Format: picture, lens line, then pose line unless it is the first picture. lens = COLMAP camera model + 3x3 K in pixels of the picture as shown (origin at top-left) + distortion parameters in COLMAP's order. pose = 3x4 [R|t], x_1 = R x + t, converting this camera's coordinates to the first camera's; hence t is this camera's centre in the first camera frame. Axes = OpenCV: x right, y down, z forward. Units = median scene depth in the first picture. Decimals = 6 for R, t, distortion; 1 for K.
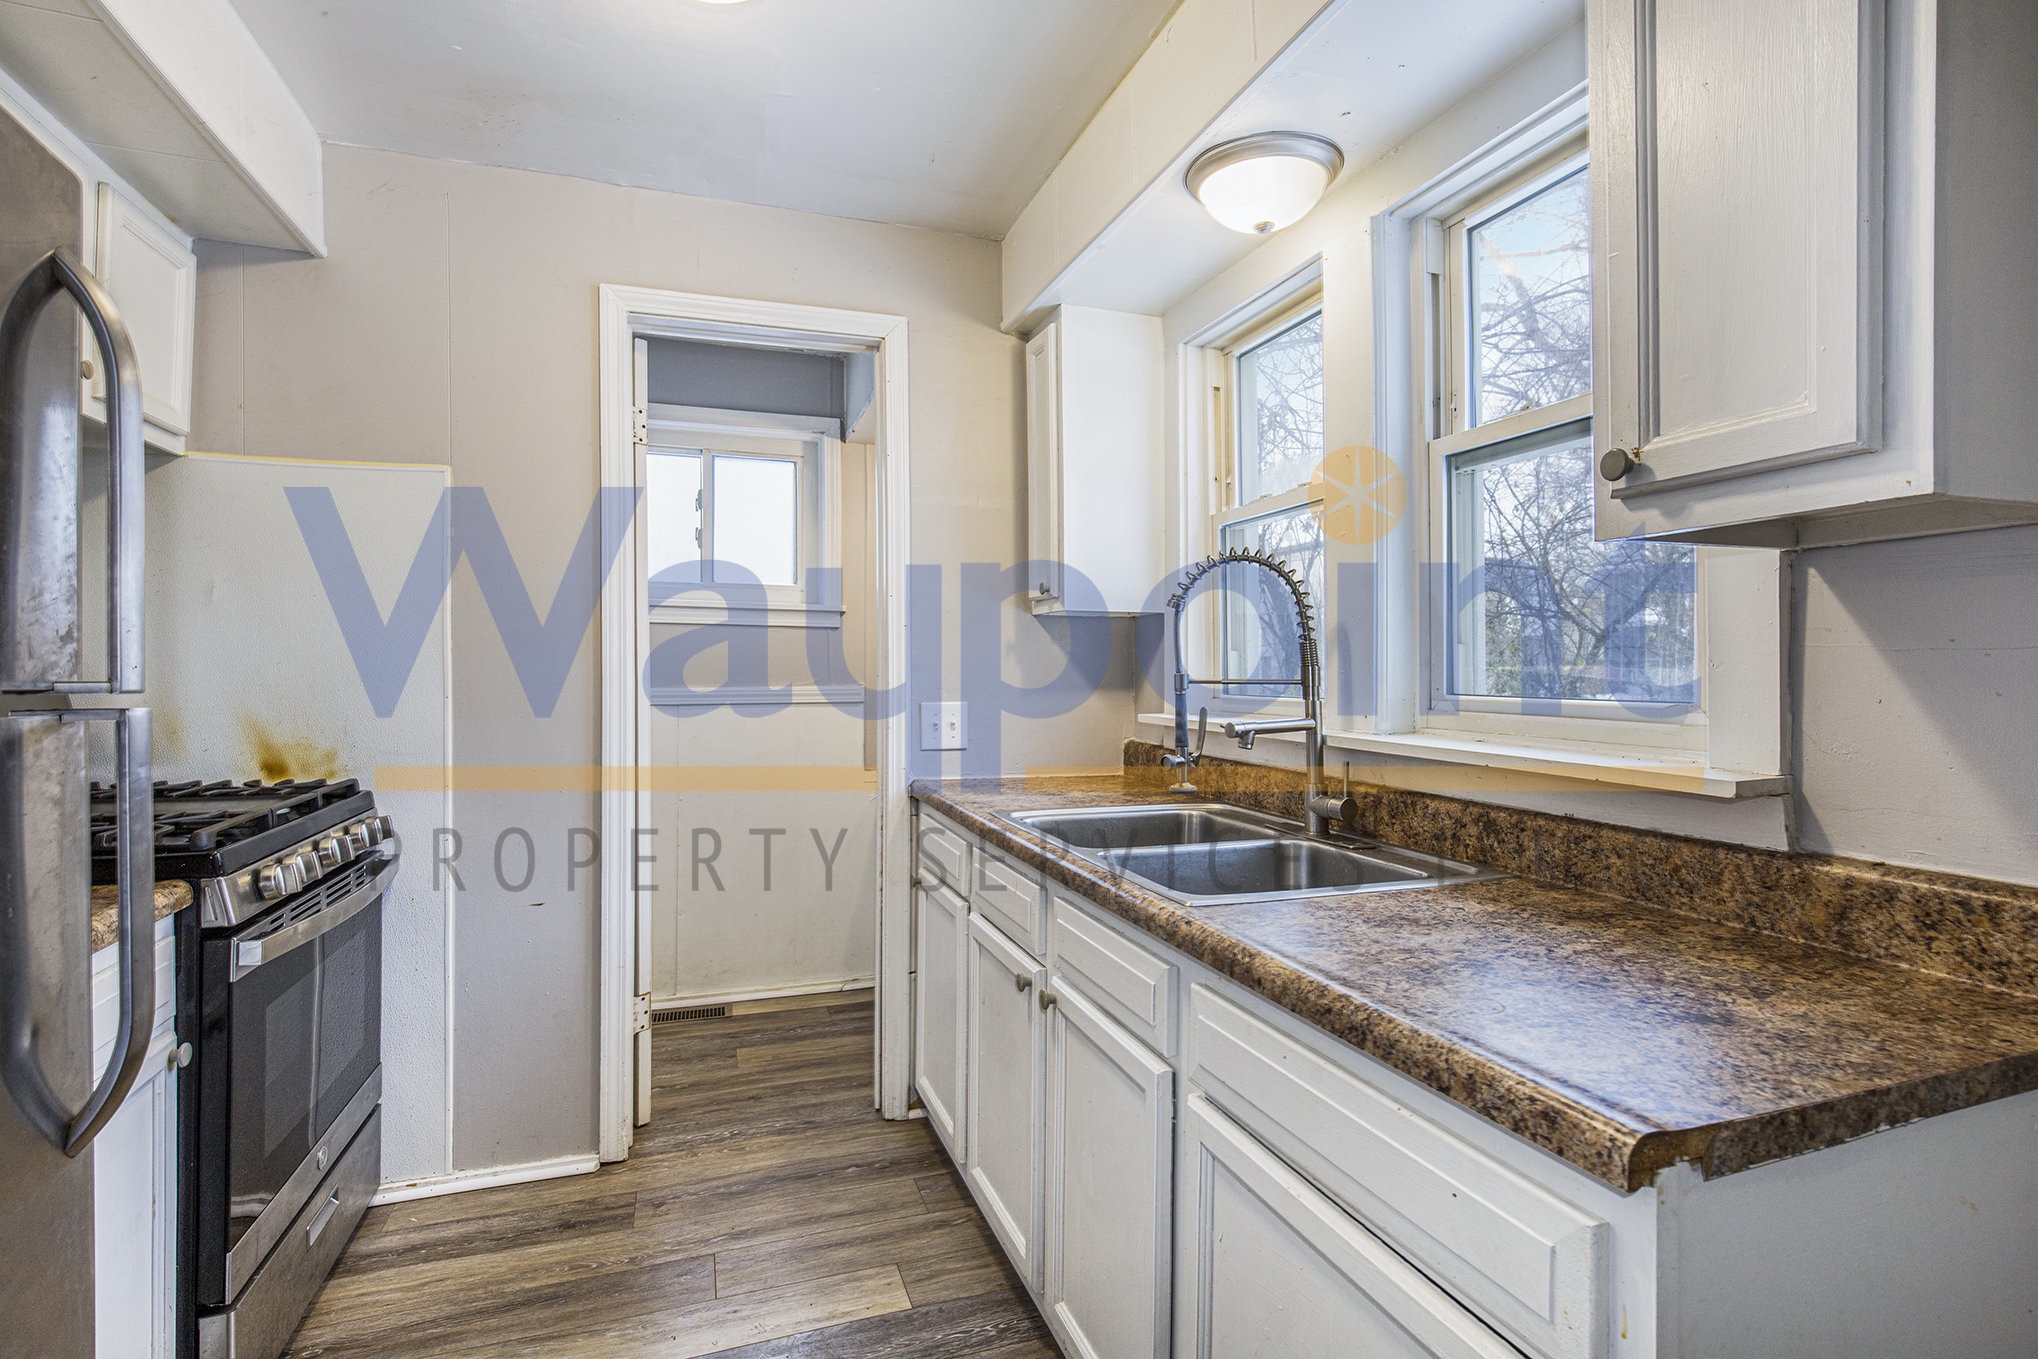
lens RADIAL K [[991.6, 0, 1017.3], [0, 991.6, 673.6], [0, 0, 1]] dist [-0.020069, 0.000138]
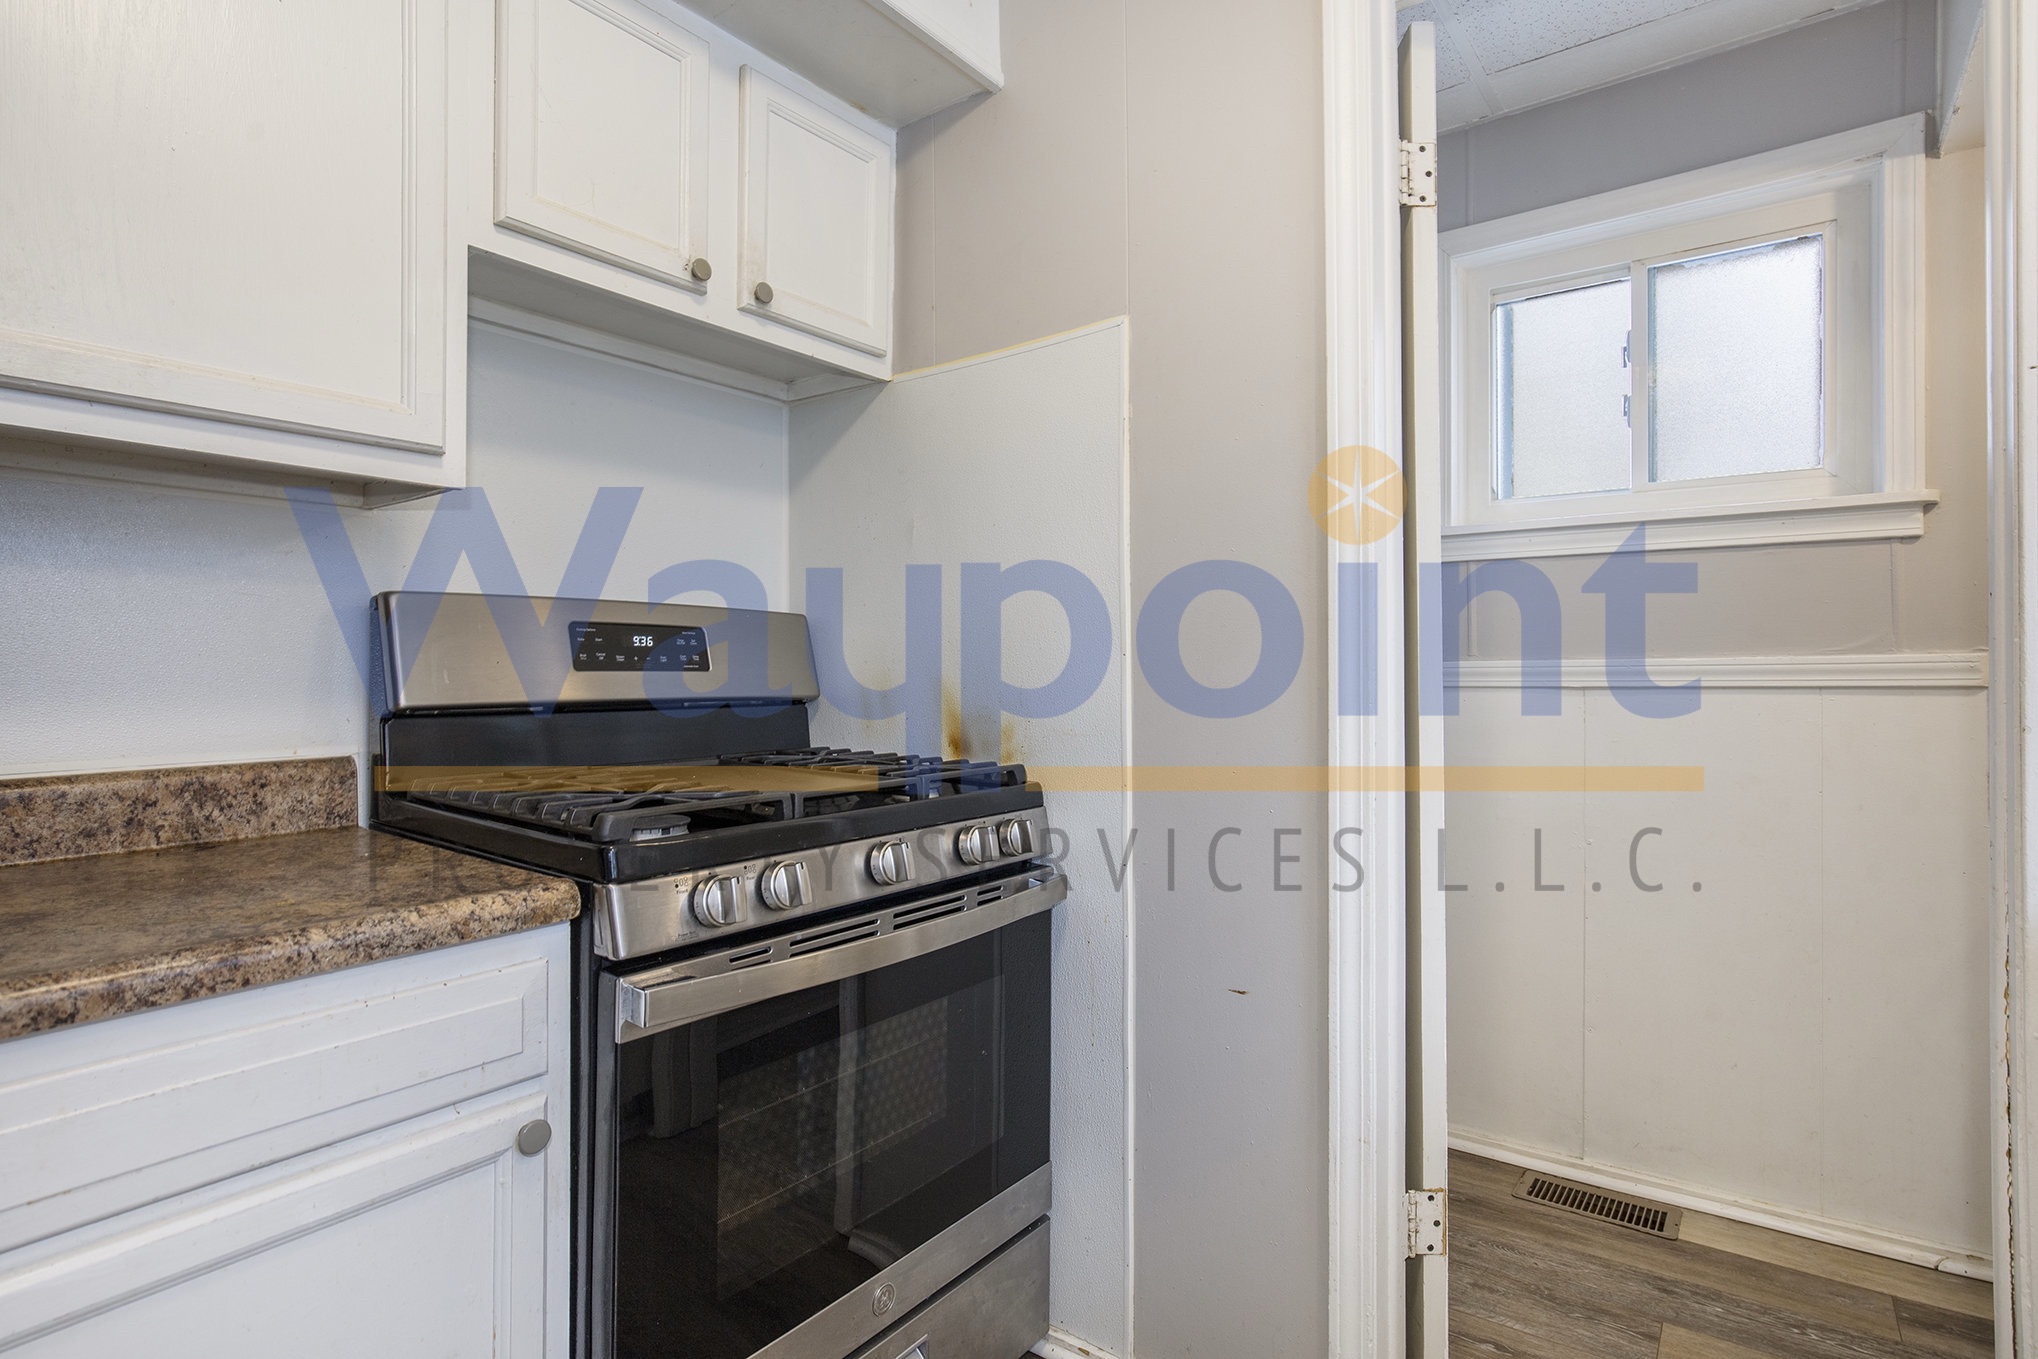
lens RADIAL K [[991.6, 0, 1017.3], [0, 991.6, 673.6], [0, 0, 1]] dist [-0.020069, 0.000138]
pose [[0.562920, -0.008008, -0.826473, -0.039307], [0.000526, 0.999956, -0.009331, 0.030747], [0.826511, 0.004818, 0.562899, 0.386125]]
